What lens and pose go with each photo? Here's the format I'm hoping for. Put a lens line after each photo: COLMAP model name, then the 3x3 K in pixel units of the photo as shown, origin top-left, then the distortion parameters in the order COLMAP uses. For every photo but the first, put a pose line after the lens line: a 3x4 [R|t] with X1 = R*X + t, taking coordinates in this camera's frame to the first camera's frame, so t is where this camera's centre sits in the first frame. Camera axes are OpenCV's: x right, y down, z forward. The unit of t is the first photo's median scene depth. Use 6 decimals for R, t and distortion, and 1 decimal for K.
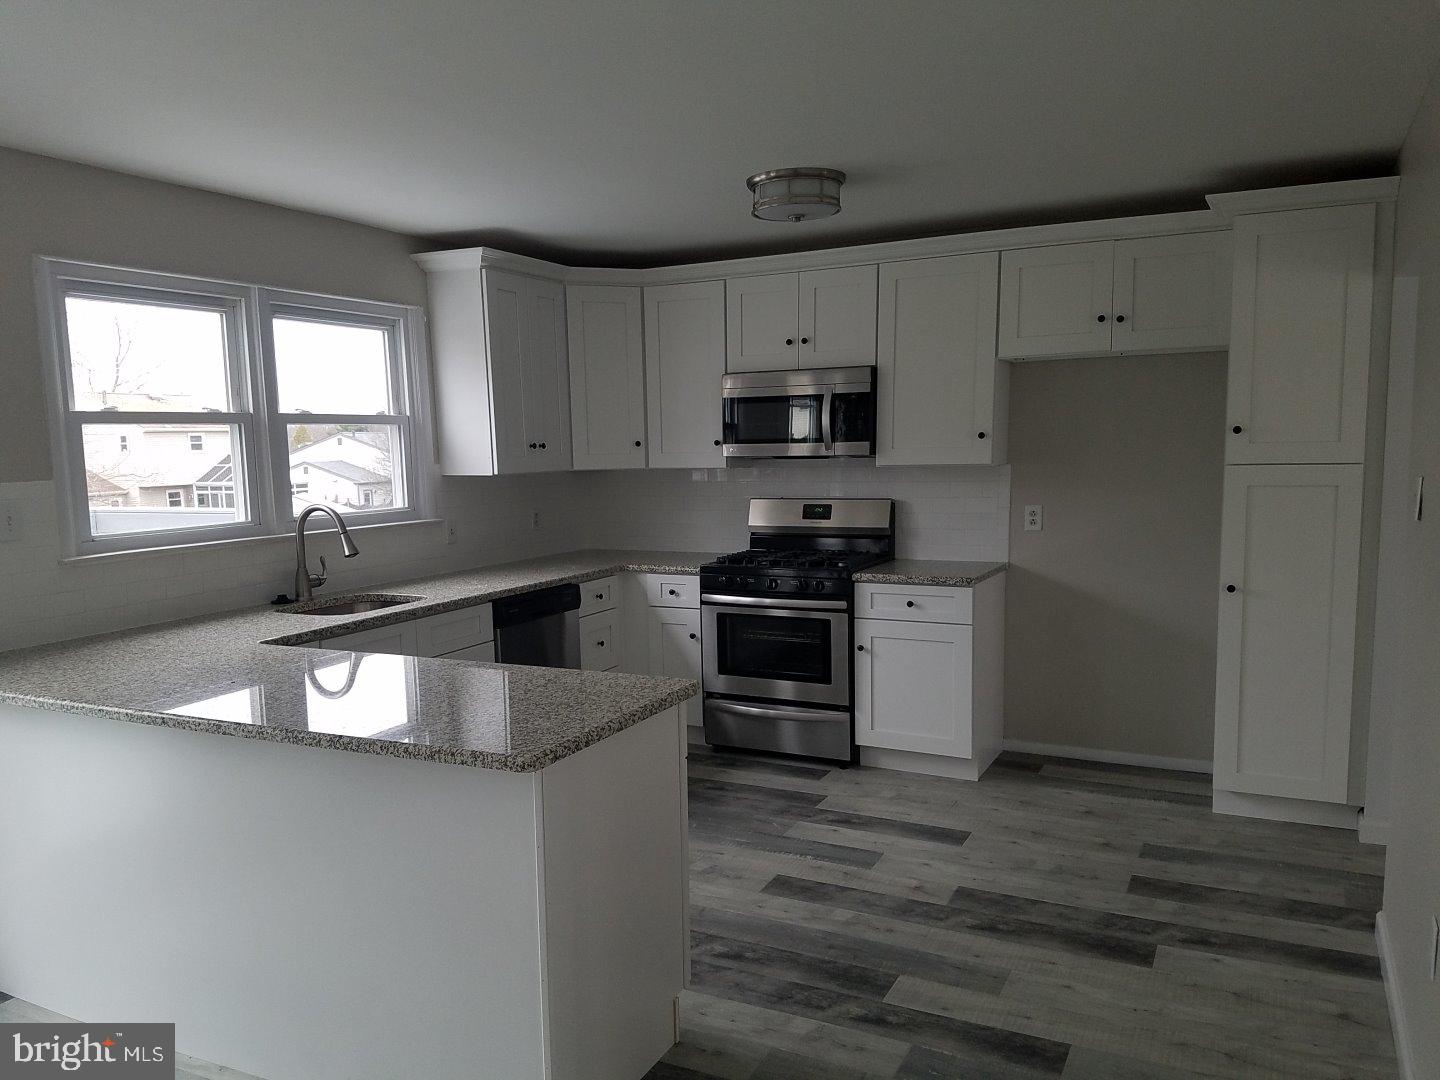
lens RADIAL K [[1102.5, 0, 713.4], [0, 1102.5, 566.2], [0, 0, 1]] dist [0.255340, -0.494885]
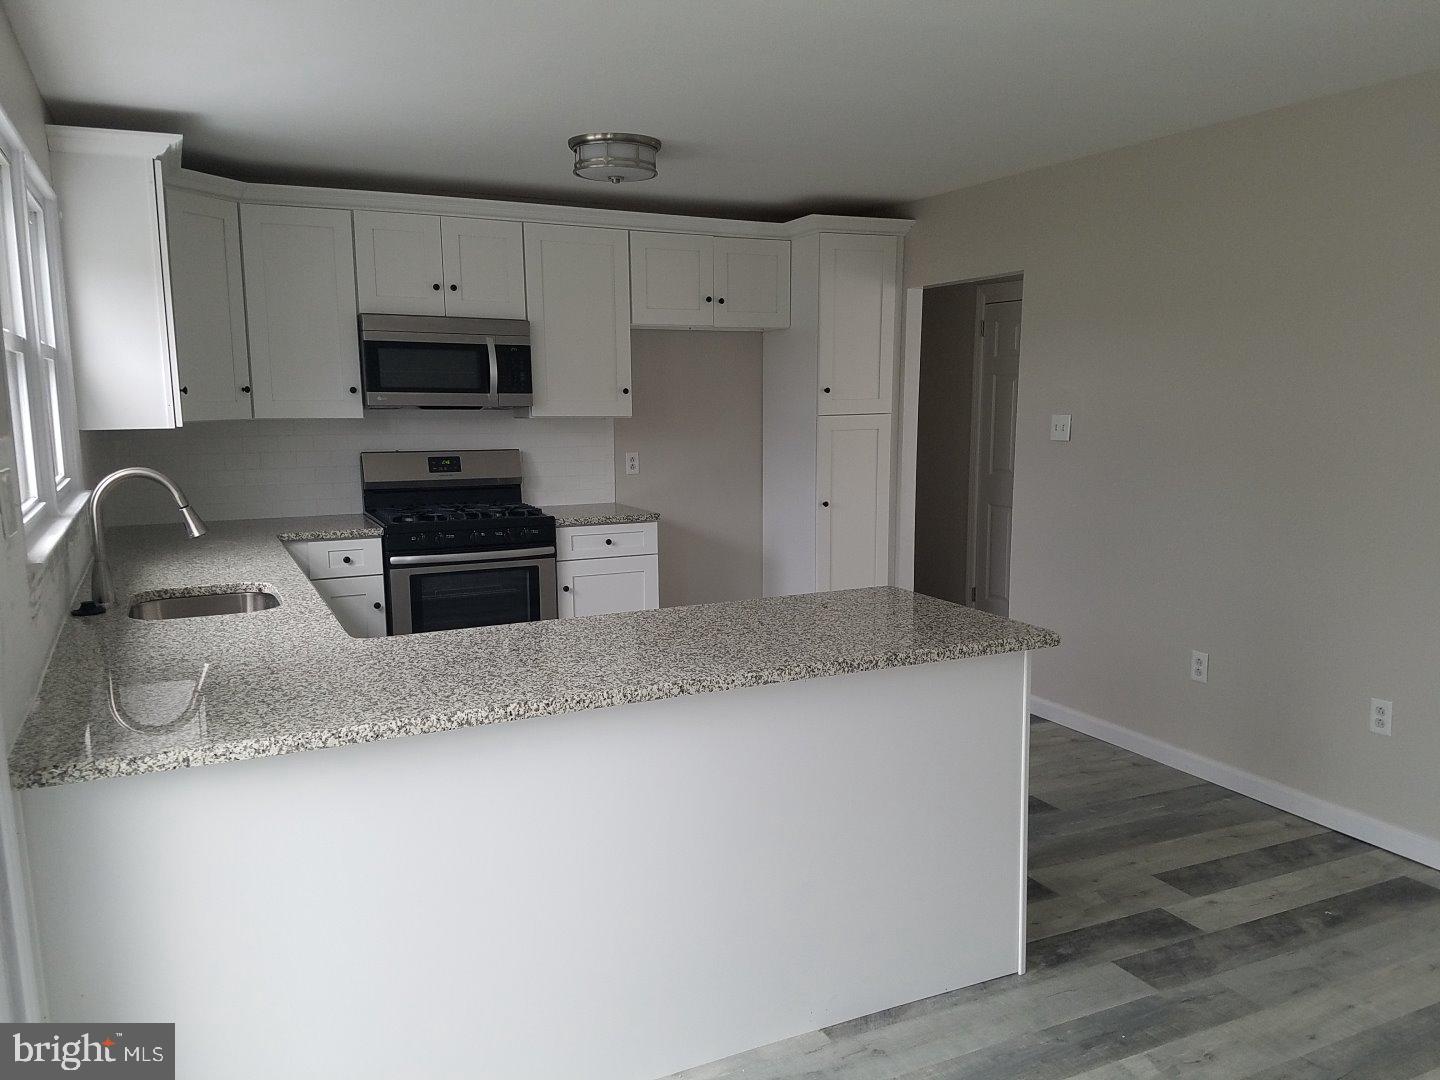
lens RADIAL K [[1102.5, 0, 713.4], [0, 1102.5, 566.2], [0, 0, 1]] dist [0.255340, -0.494885]
pose [[0.603084, -0.108814, 0.790221, -0.633569], [0.083276, 0.993827, 0.073296, -0.014249], [-0.793318, 0.021603, 0.608423, 0.238222]]
